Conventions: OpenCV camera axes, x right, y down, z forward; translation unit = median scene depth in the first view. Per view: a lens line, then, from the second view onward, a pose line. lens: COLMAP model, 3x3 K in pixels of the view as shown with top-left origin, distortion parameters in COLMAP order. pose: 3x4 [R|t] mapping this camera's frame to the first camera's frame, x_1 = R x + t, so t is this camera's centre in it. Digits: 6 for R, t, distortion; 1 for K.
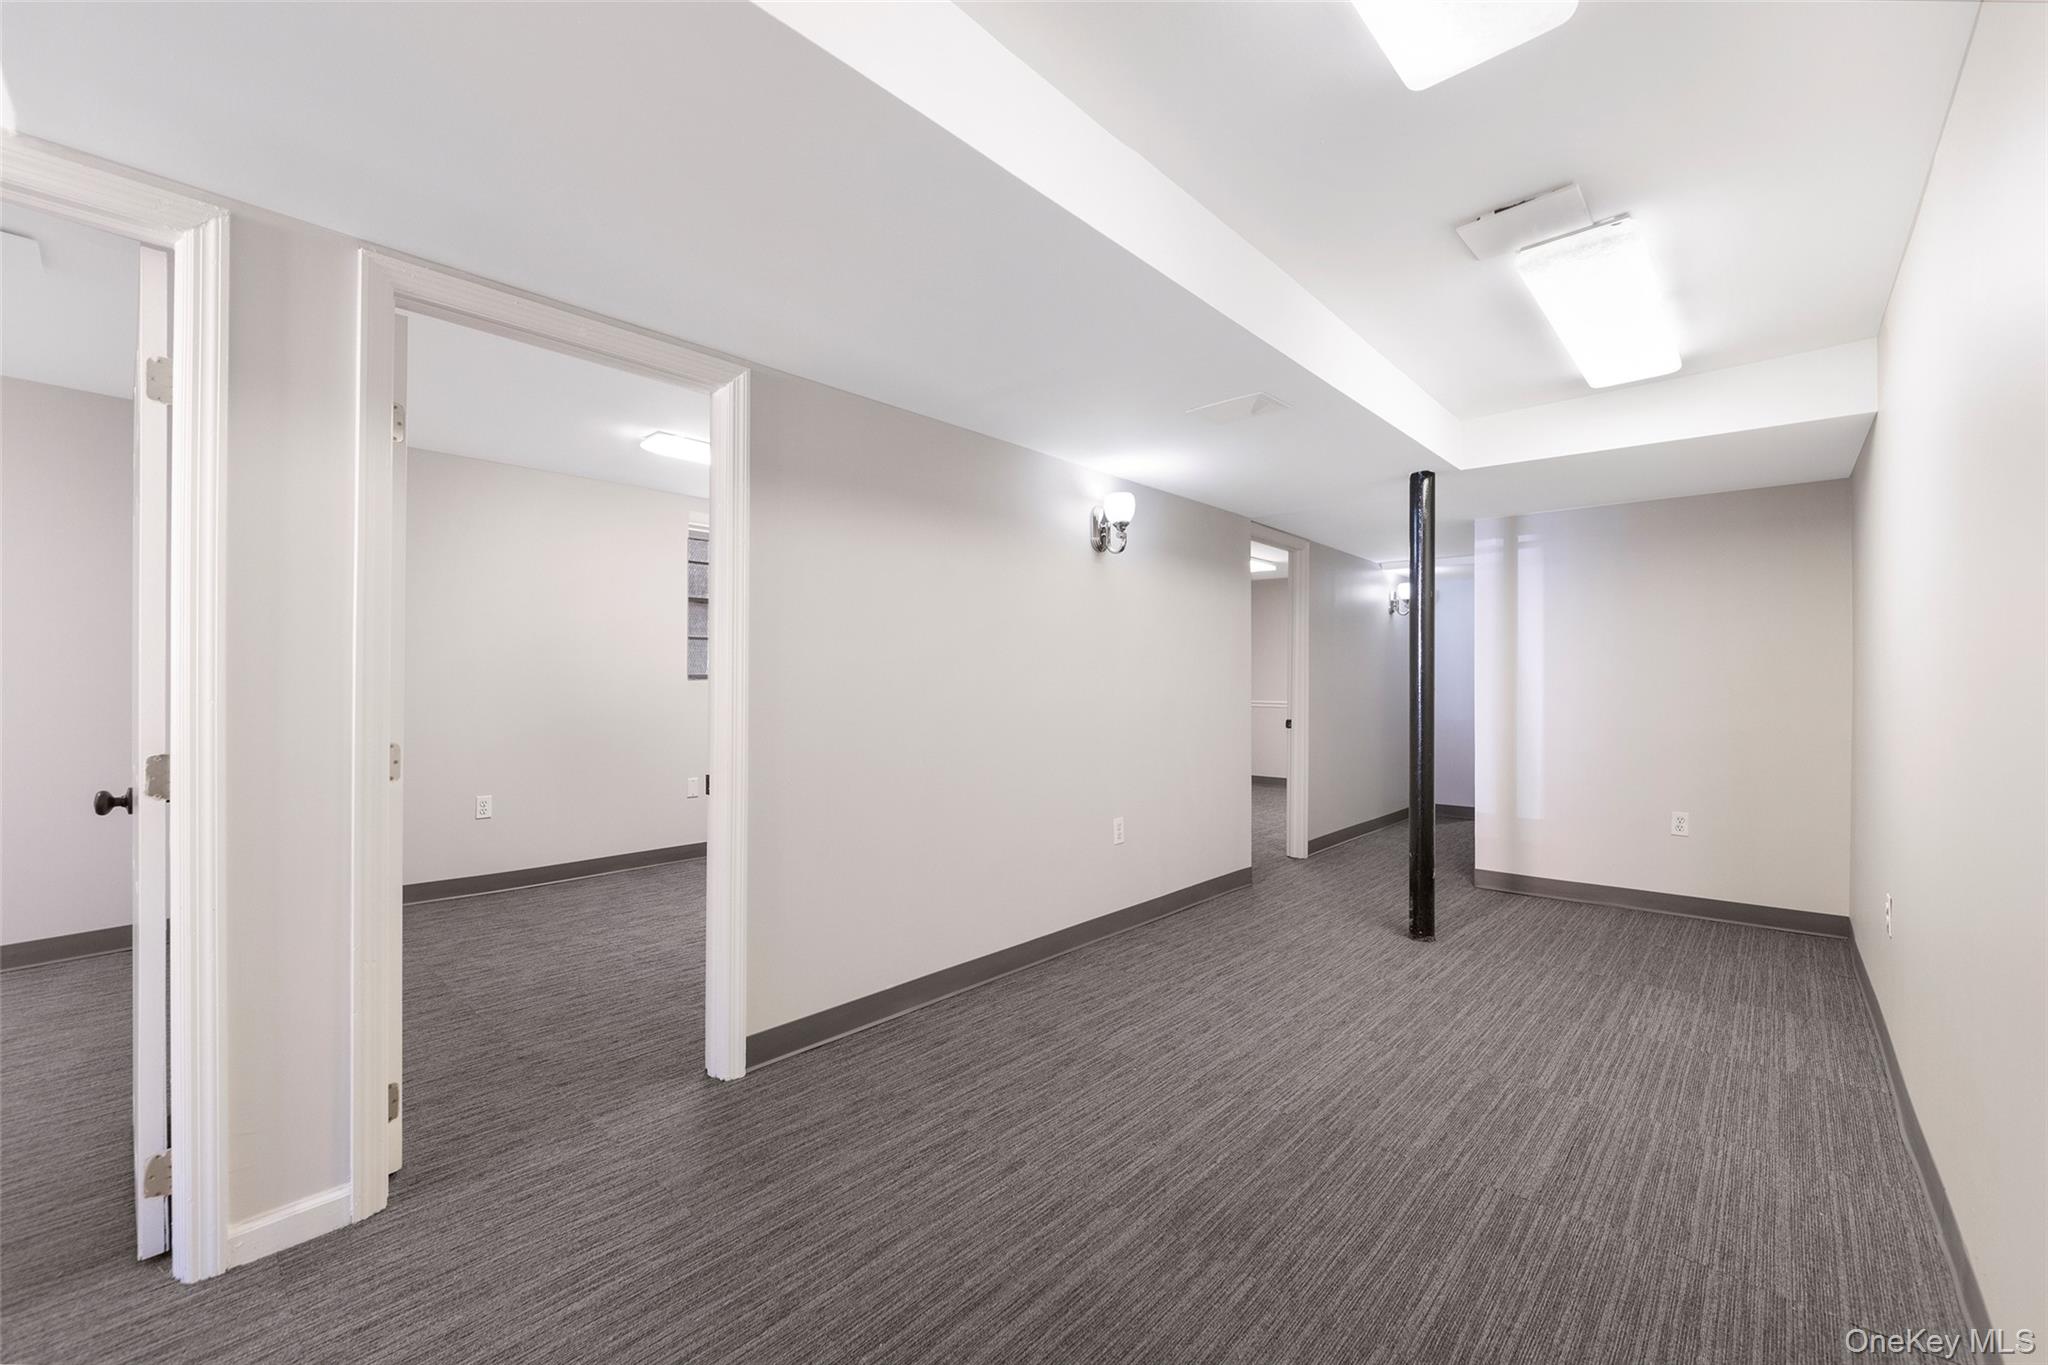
lens RADIAL K [[838.3, 0, 1022.9], [0, 838.3, 681.8], [0, 0, 1]] dist [0.001644, 0.000054]
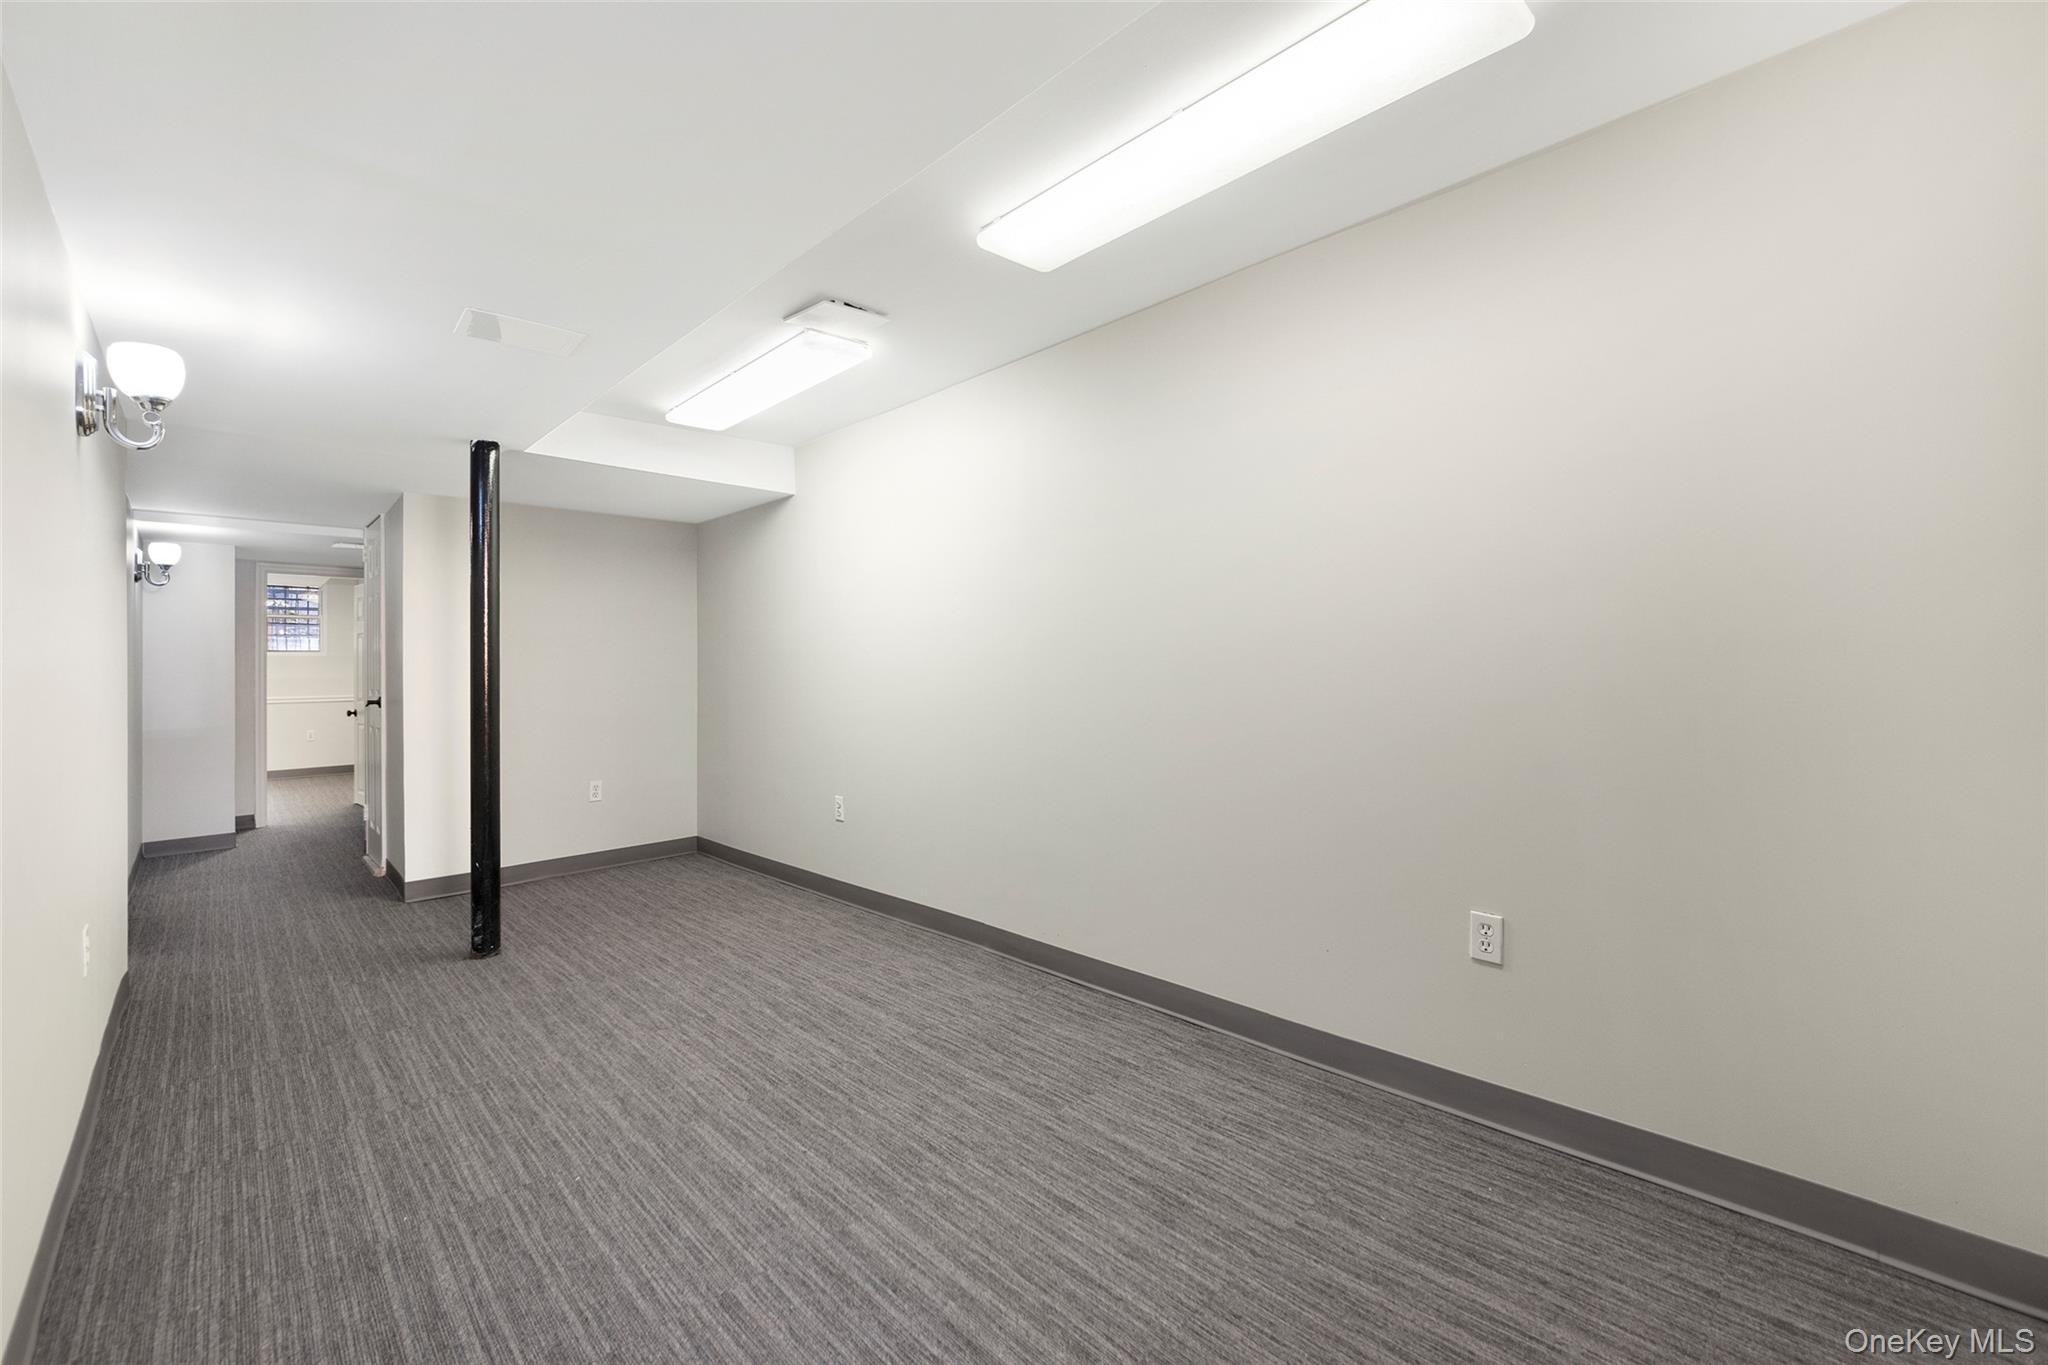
lens RADIAL K [[838.3, 0, 1030.3], [0, 838.3, 667.0], [0, 0, 1]] dist [0.001644, 0.000054]
pose [[0.069588, -0.003031, 0.997571, -0.474446], [0.012415, 0.999921, 0.002172, 0.000238], [-0.997499, 0.012234, 0.069620, 0.421882]]
